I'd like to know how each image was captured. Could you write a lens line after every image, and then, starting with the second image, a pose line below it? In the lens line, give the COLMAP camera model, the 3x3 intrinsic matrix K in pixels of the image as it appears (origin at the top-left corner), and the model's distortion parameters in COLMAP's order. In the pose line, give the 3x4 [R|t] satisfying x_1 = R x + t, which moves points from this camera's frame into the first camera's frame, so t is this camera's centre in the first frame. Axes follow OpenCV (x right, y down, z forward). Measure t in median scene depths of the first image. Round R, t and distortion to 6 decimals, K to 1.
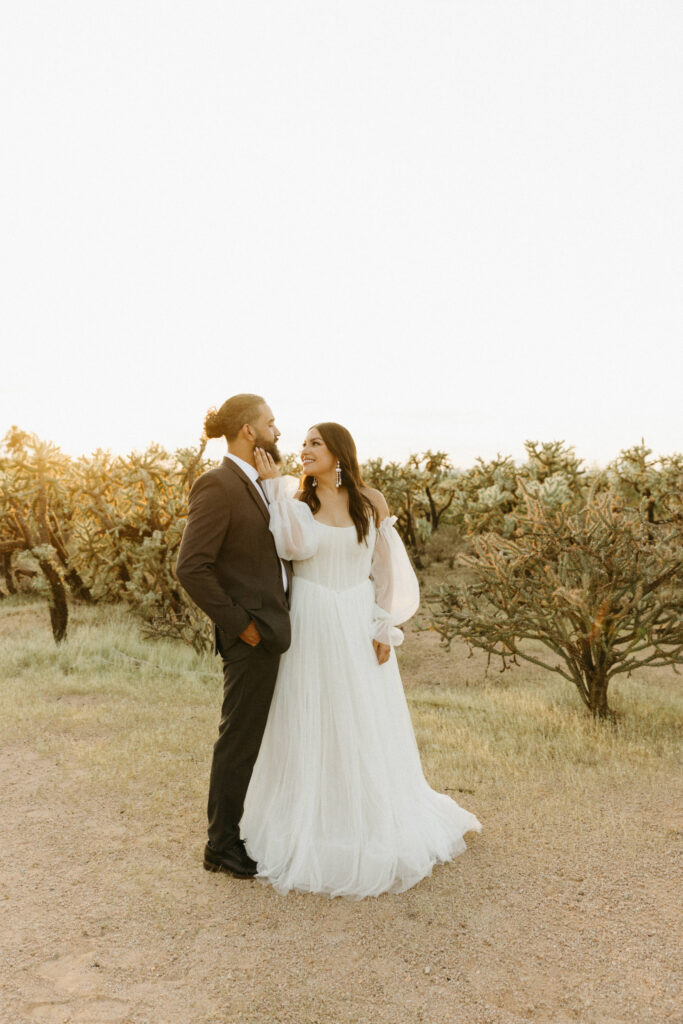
lens RADIAL K [[839.9, 0, 332.4], [0, 839.9, 507.5], [0, 0, 1]] dist [0.006198, -0.005069]
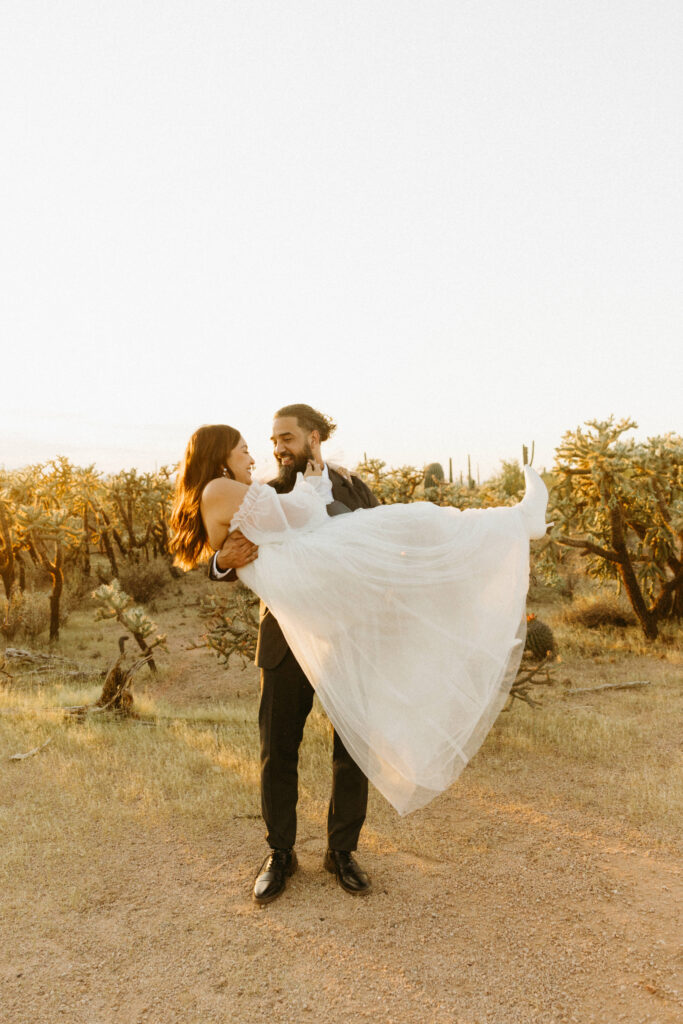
lens RADIAL K [[784.7, 0, 337.0], [0, 784.7, 518.3], [0, 0, 1]] dist [0.002876, 0.002686]
pose [[0.950158, -0.016020, 0.311358, -0.009856], [0.015145, 0.999872, 0.005226, -0.002115], [-0.311402, -0.000250, 0.950278, 0.050122]]
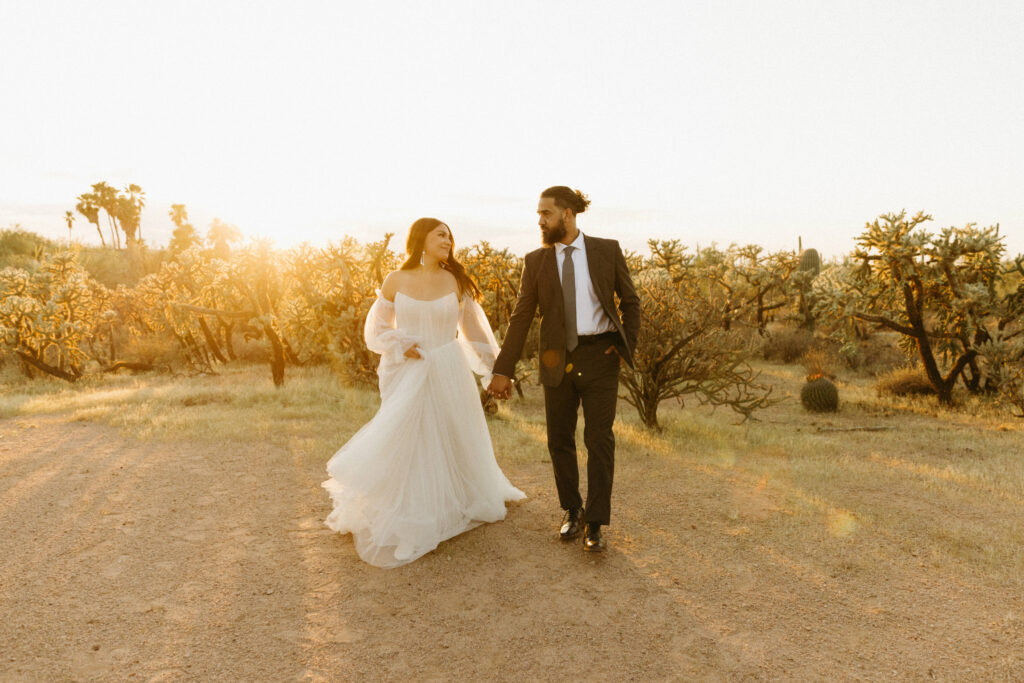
lens RADIAL K [[786.7, 0, 520.8], [0, 786.7, 340.9], [0, 0, 1]] dist [-0.009923, -0.004882]
pose [[0.999914, 0.010673, 0.007636, 0.042513], [-0.011064, 0.998525, 0.053149, 0.012886], [-0.007058, -0.053229, 0.998557, -0.207685]]
